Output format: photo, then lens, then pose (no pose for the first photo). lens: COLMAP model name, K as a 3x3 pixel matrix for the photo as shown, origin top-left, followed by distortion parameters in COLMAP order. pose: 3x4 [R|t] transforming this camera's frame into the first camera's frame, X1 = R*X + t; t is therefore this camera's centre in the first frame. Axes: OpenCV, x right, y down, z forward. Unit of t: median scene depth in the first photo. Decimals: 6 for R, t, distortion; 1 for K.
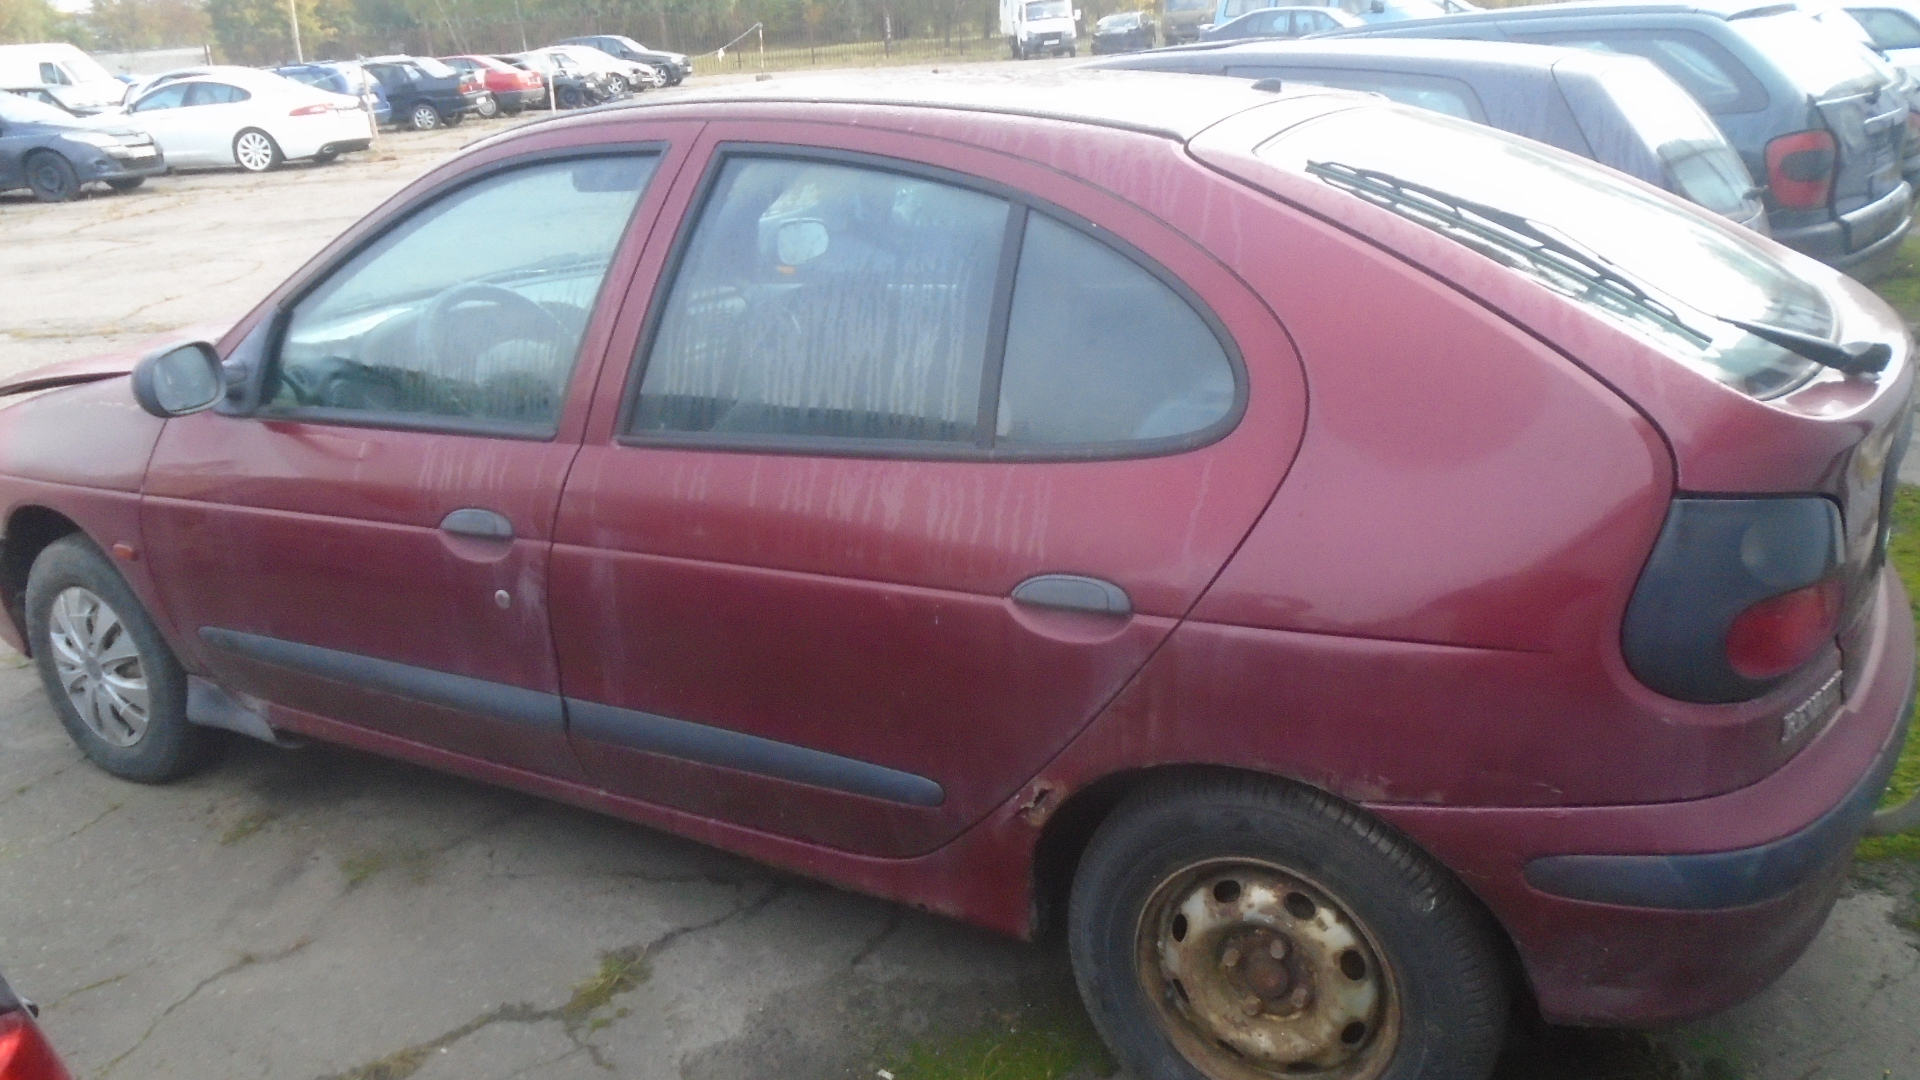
lens RADIAL K [[1768.5, 0, 960.0], [0, 1768.5, 540.0], [0, 0, 1]] dist [-0.050848, 0.000384]
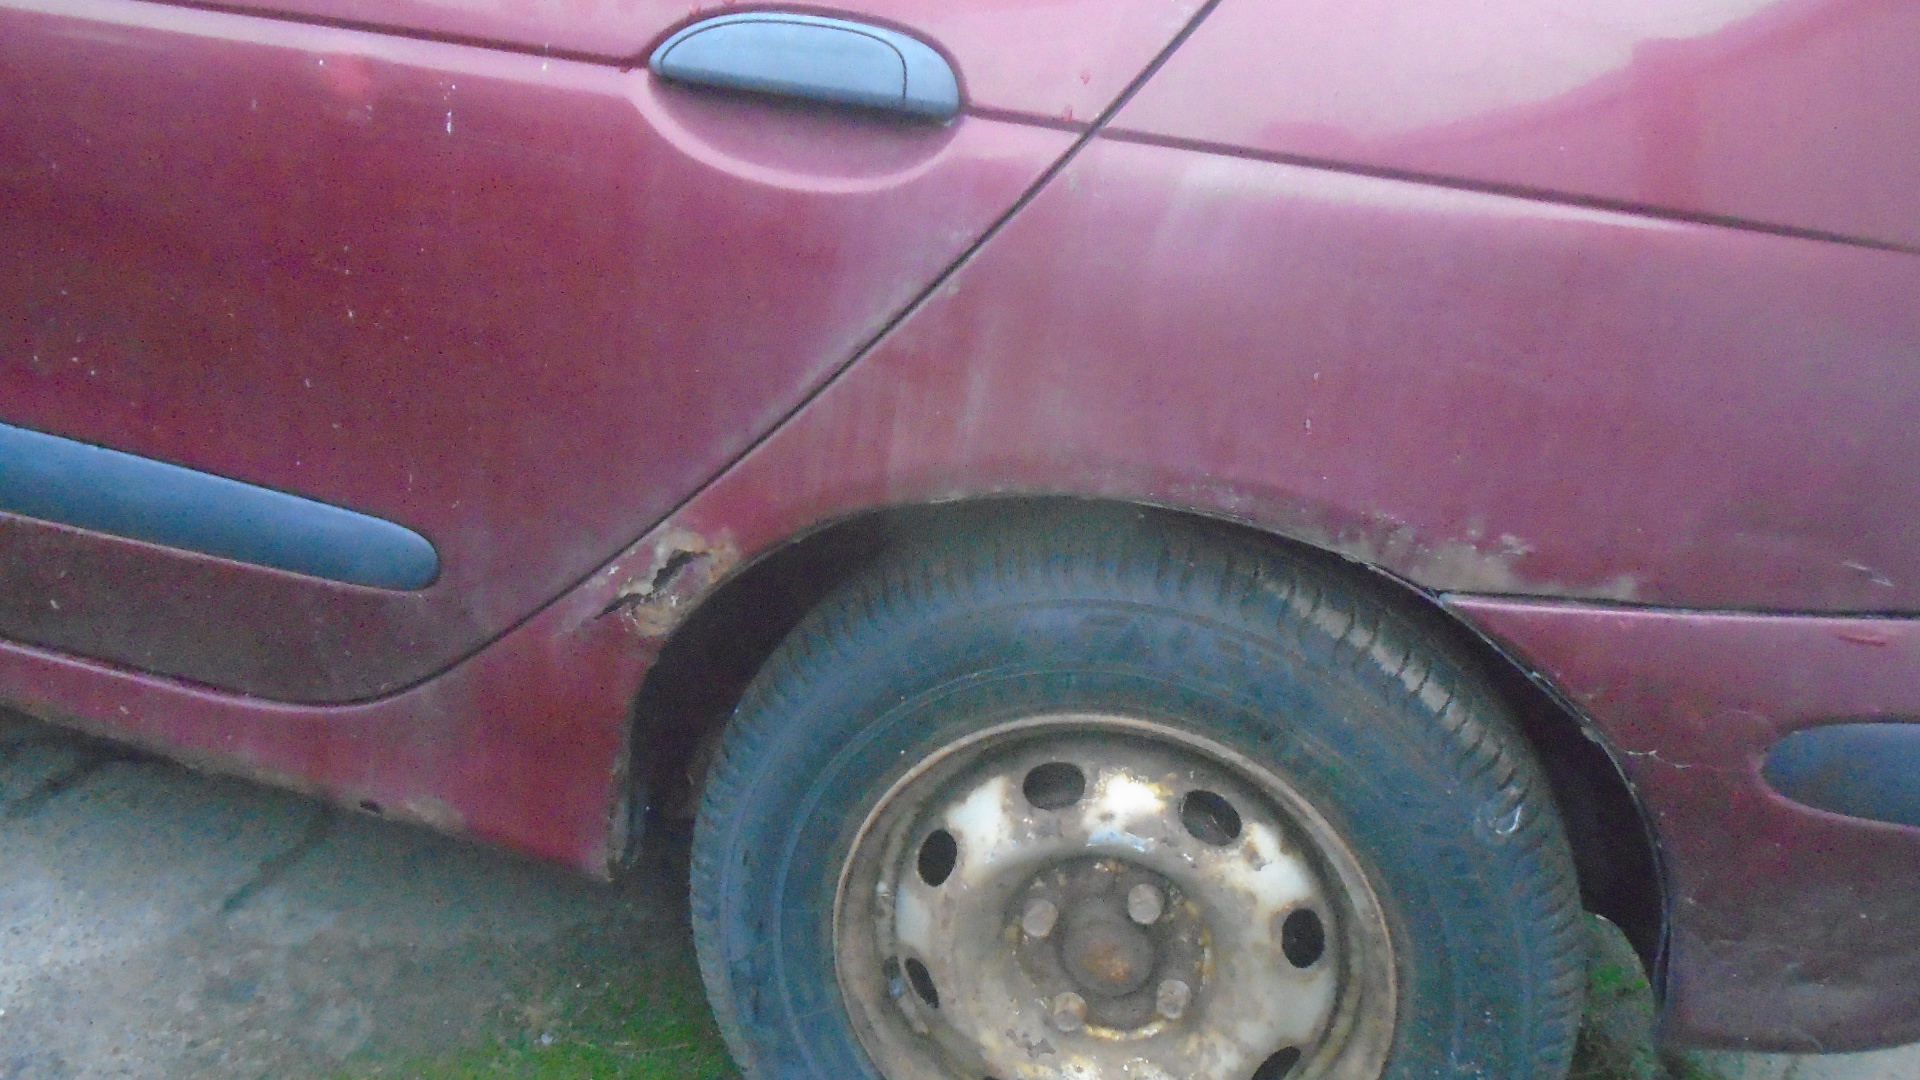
lens RADIAL K [[1526.6, 0, 1030.8], [0, 1526.6, 537.6], [0, 0, 1]] dist [-0.015062, -0.005434]
pose [[0.932175, 0.063213, 0.356445, -0.007028], [-0.080706, 0.996144, 0.034403, 0.115966], [-0.352896, -0.060837, 0.933683, 0.606161]]
